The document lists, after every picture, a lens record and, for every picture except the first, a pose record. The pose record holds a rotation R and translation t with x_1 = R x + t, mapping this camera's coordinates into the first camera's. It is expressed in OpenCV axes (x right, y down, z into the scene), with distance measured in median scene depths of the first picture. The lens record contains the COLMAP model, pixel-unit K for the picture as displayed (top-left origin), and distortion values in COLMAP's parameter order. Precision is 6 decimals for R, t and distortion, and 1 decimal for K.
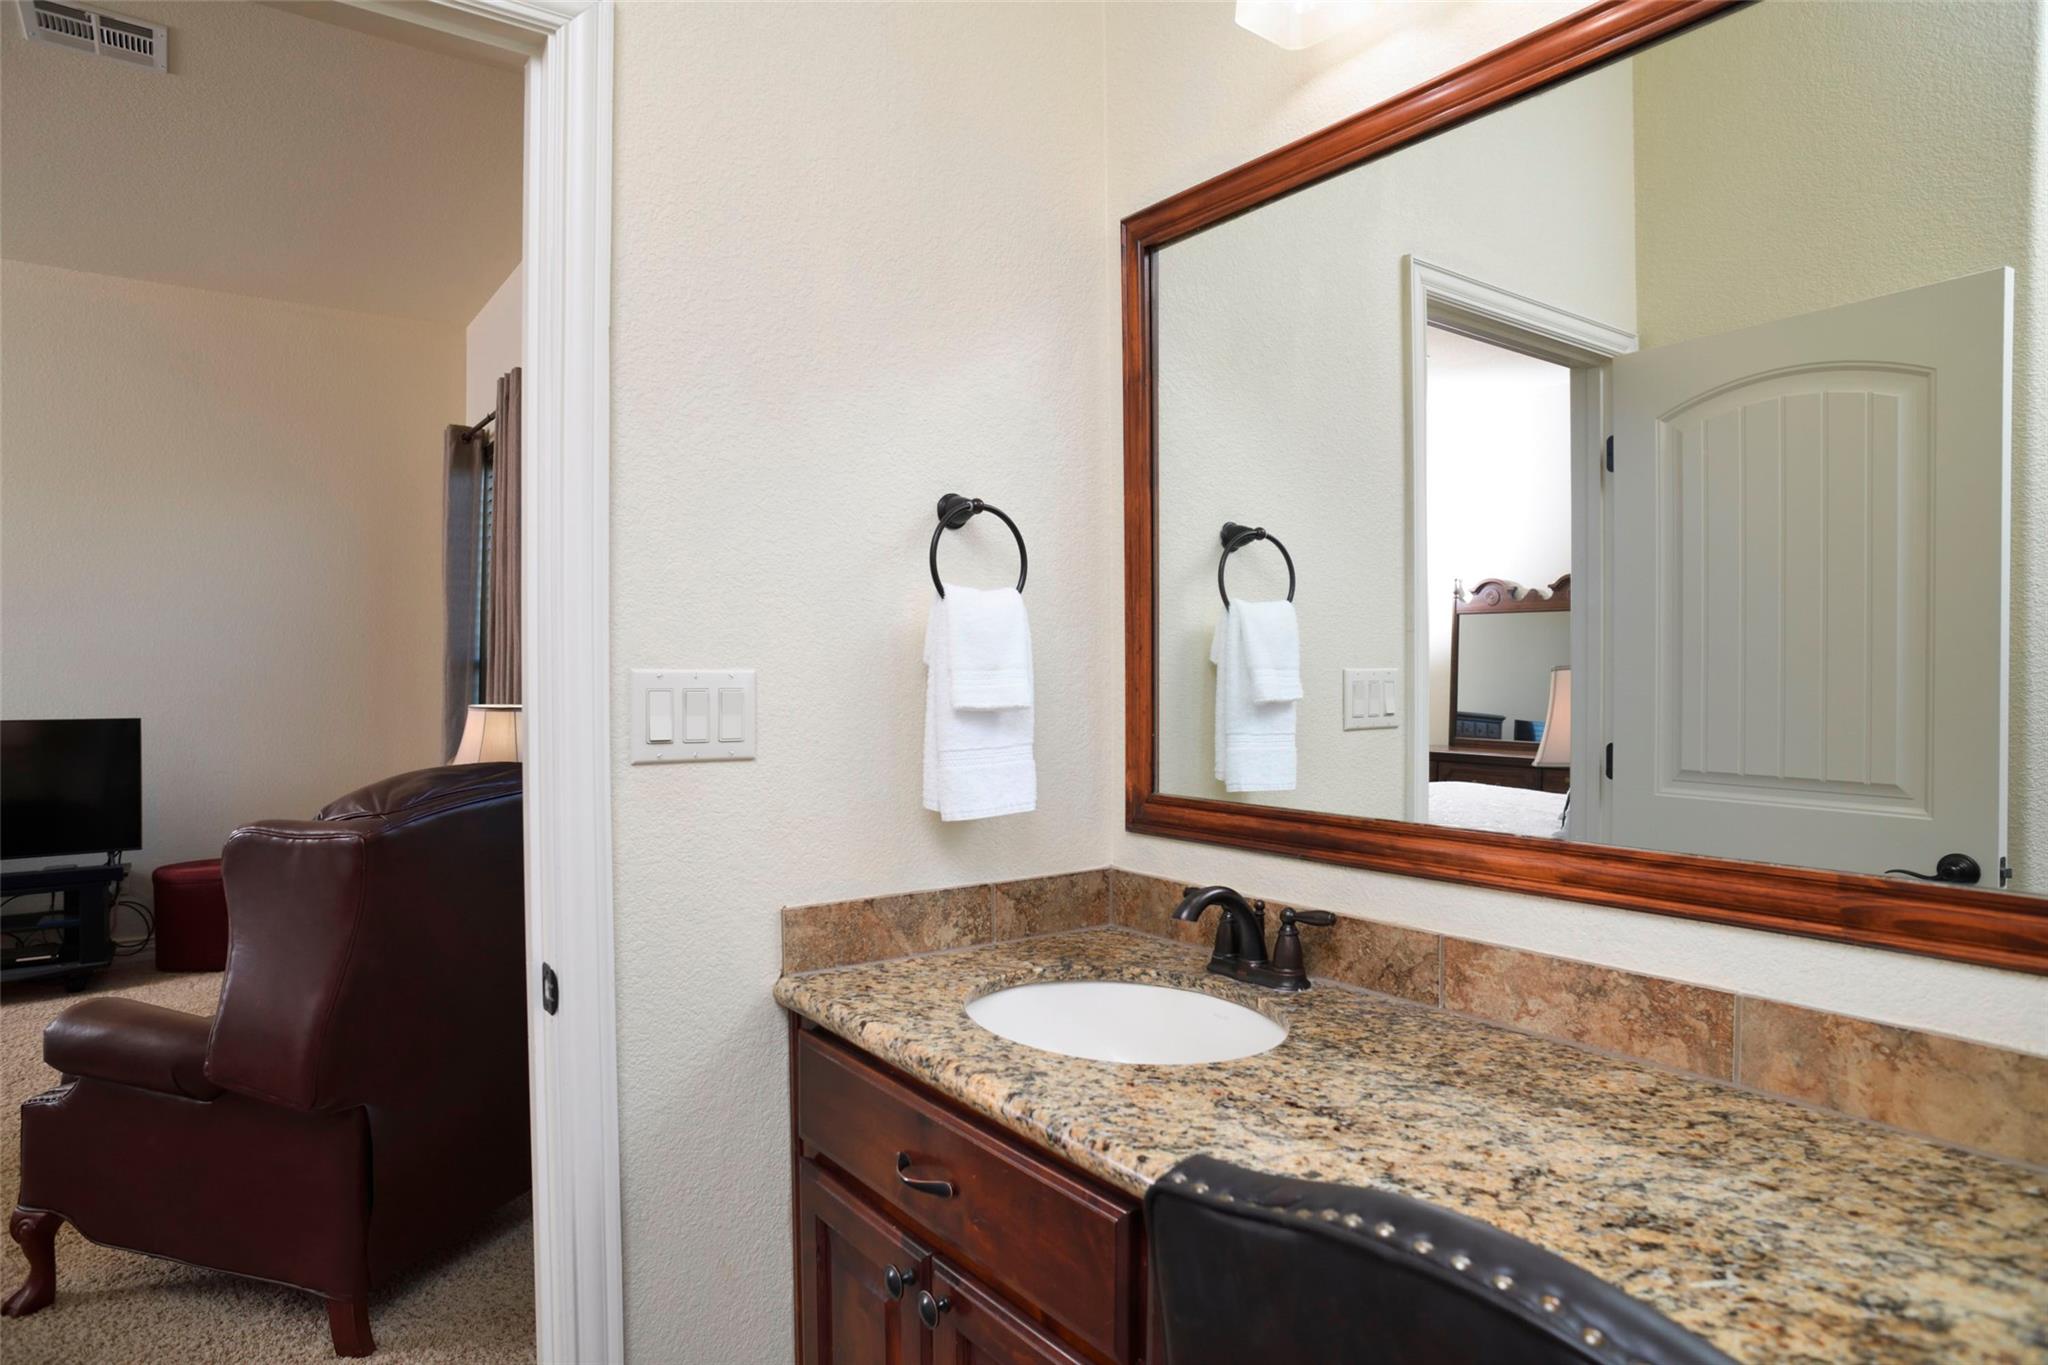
lens RADIAL K [[1172.4, 0, 1018.1], [0, 1172.4, 683.4], [0, 0, 1]] dist [-0.087387, 0.051858]
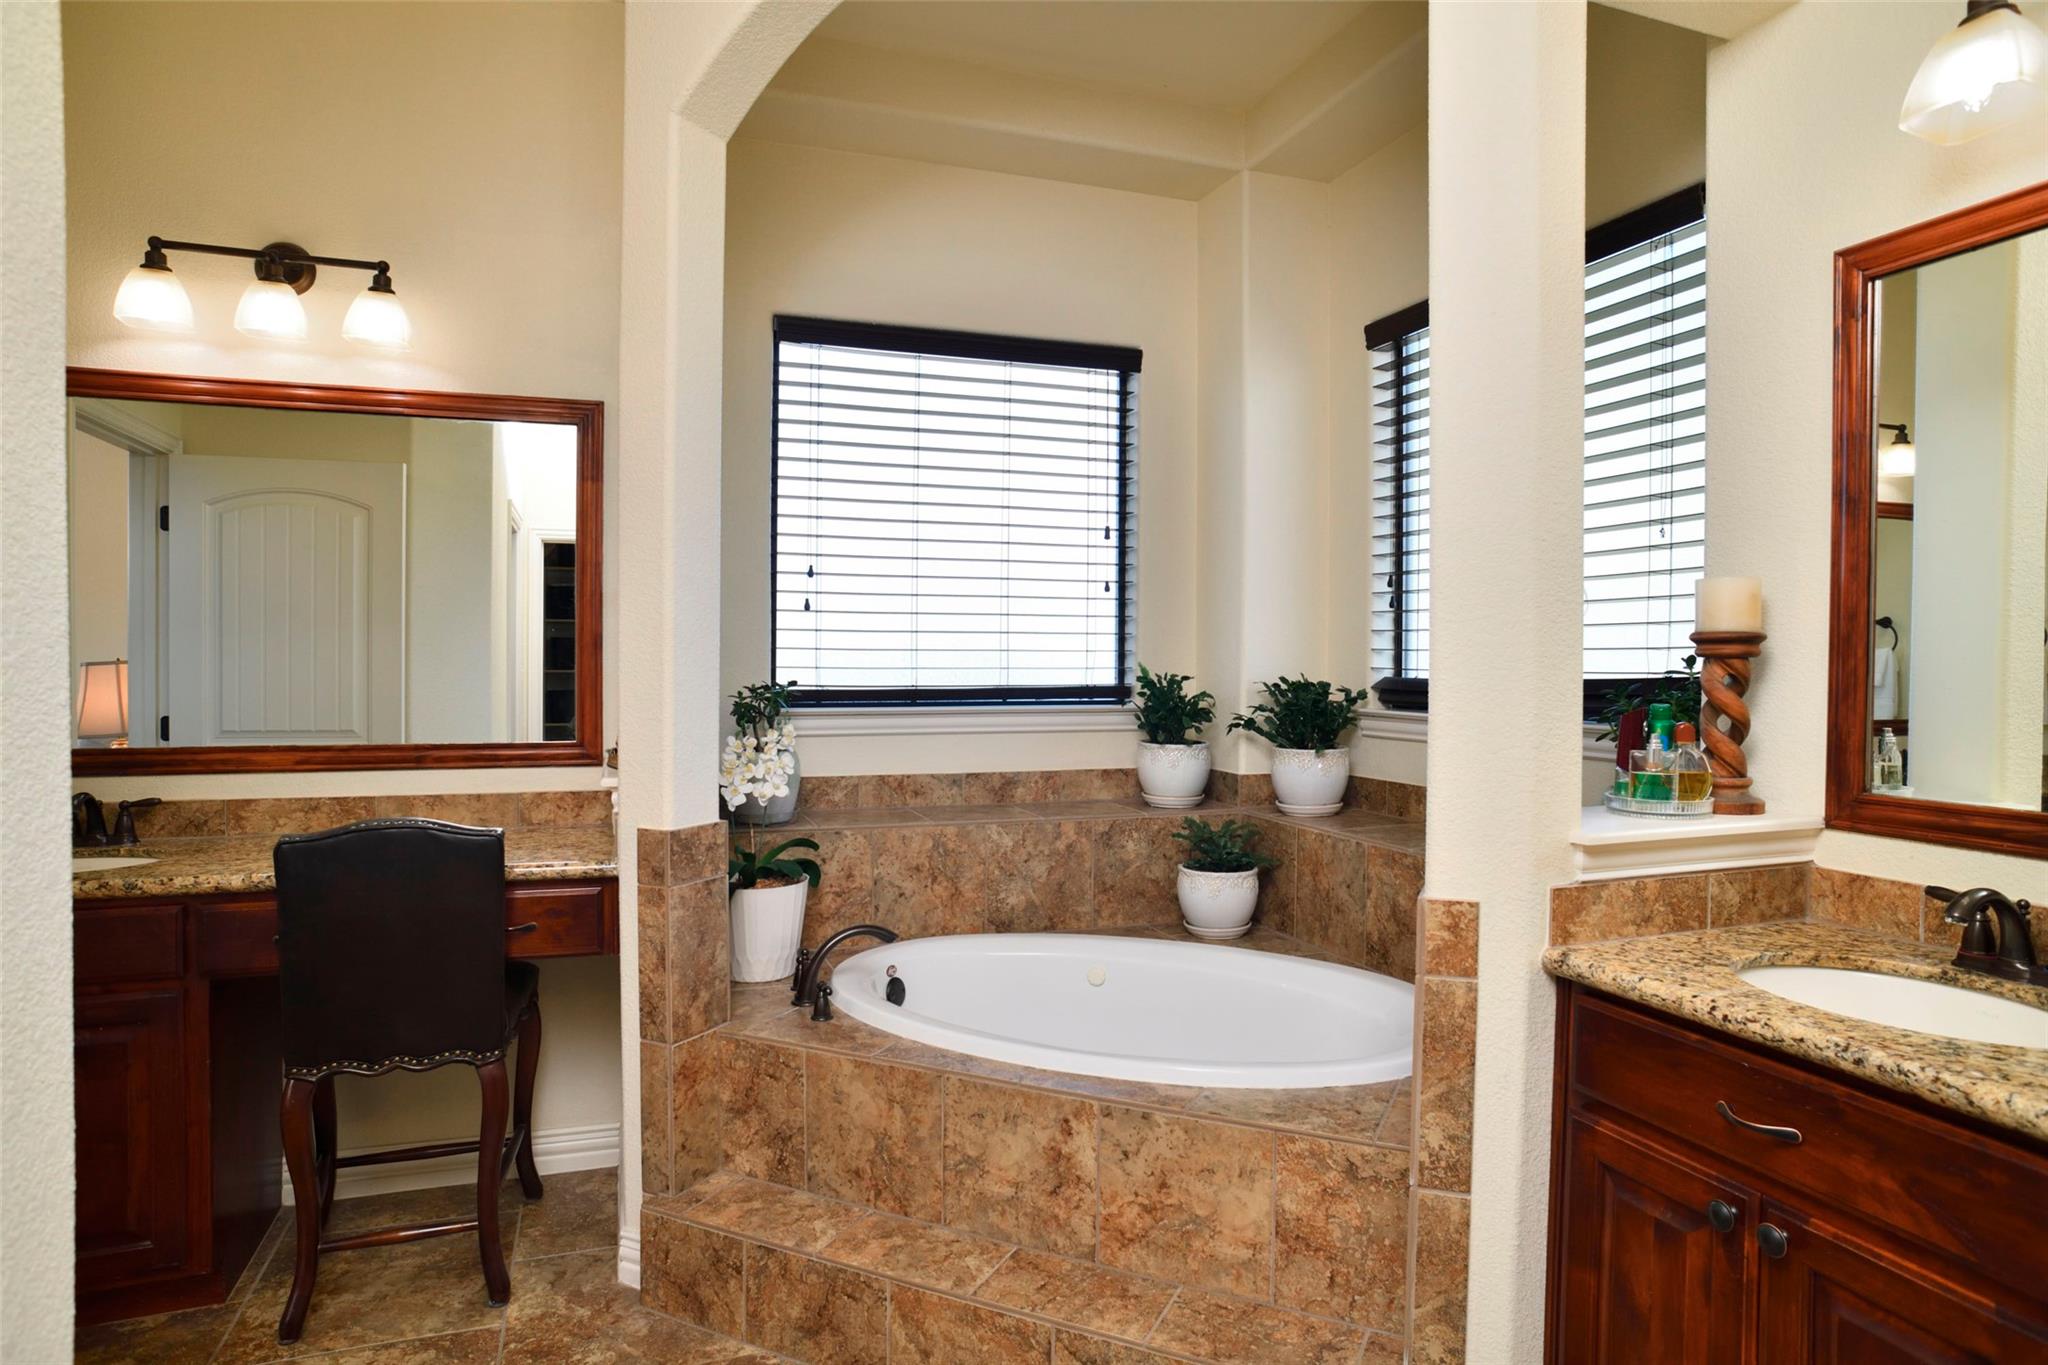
lens RADIAL K [[1172.4, 0, 1041.5], [0, 1172.4, 680.2], [0, 0, 1]] dist [-0.087387, 0.051858]
pose [[0.261310, -0.004271, 0.965245, -1.219623], [0.002587, 0.999990, 0.003725, 0.001571], [-0.965251, 0.001524, 0.261319, -0.939680]]
